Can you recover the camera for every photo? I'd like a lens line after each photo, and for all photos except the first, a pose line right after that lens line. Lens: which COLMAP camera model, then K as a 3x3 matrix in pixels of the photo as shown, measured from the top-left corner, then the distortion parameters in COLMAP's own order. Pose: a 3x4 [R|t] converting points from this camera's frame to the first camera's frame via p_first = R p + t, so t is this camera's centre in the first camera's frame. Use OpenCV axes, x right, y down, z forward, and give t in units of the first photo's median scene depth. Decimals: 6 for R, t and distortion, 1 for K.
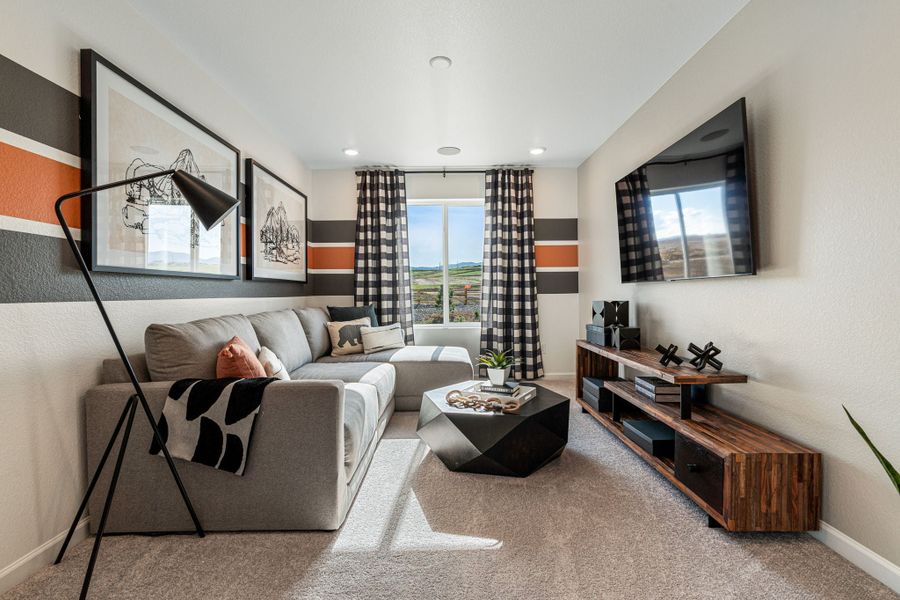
lens RADIAL K [[416.9, 0, 450.7], [0, 416.9, 286.4], [0, 0, 1]] dist [-0.002098, 0.000274]
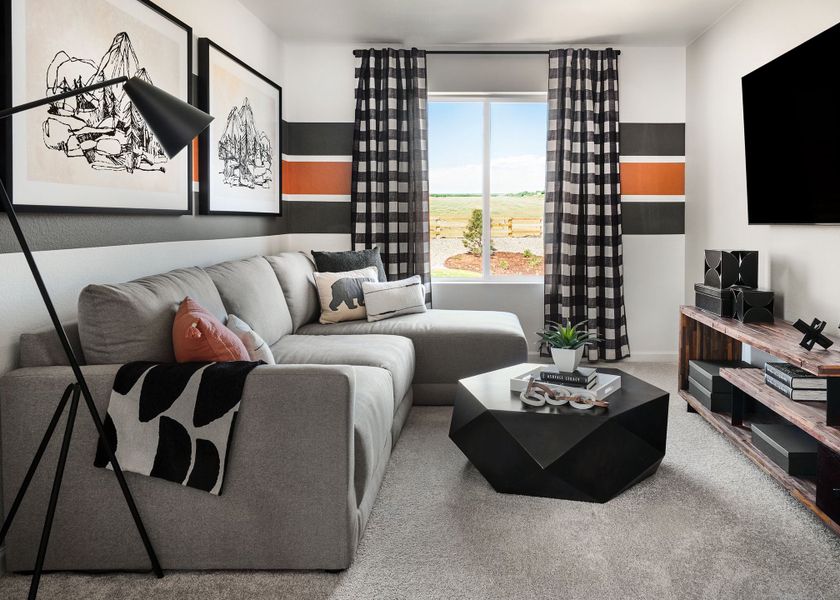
lens RADIAL K [[632.7, 0, 475.9], [0, 632.7, 234.0], [0, 0, 1]] dist [-0.002766, -0.000081]
pose [[0.999769, 0.005630, -0.020744, -0.011574], [-0.004998, 0.999526, 0.030382, -0.017152], [0.020905, -0.030272, 0.999323, -0.036624]]
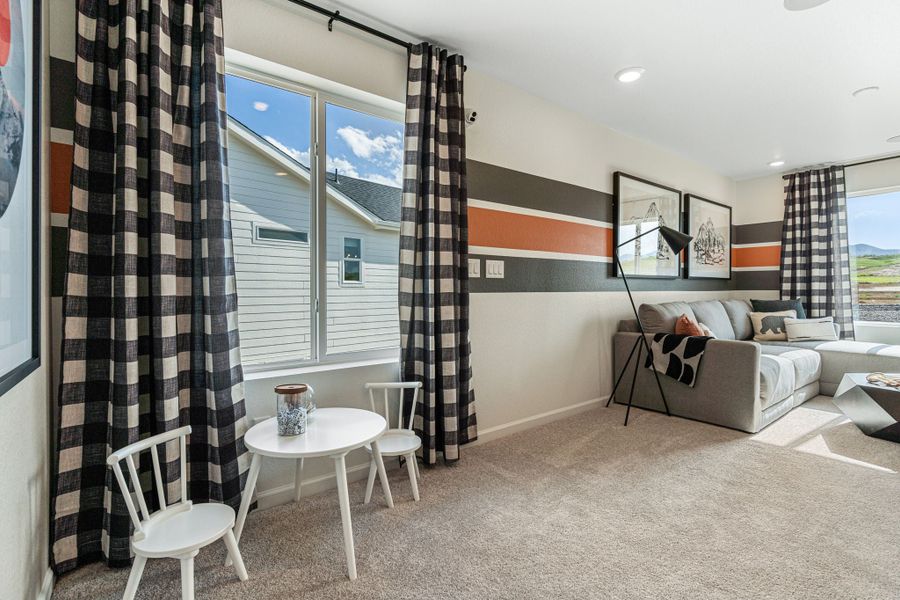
lens RADIAL K [[366.5, 0, 490.6], [0, 366.5, 296.0], [0, 0, 1]] dist [-0.000368, 0.000148]
pose [[0.615778, 0.020739, -0.787646, 0.091686], [0.009469, 0.999387, 0.033717, -0.004699], [0.787862, -0.028220, 0.615204, -0.293139]]
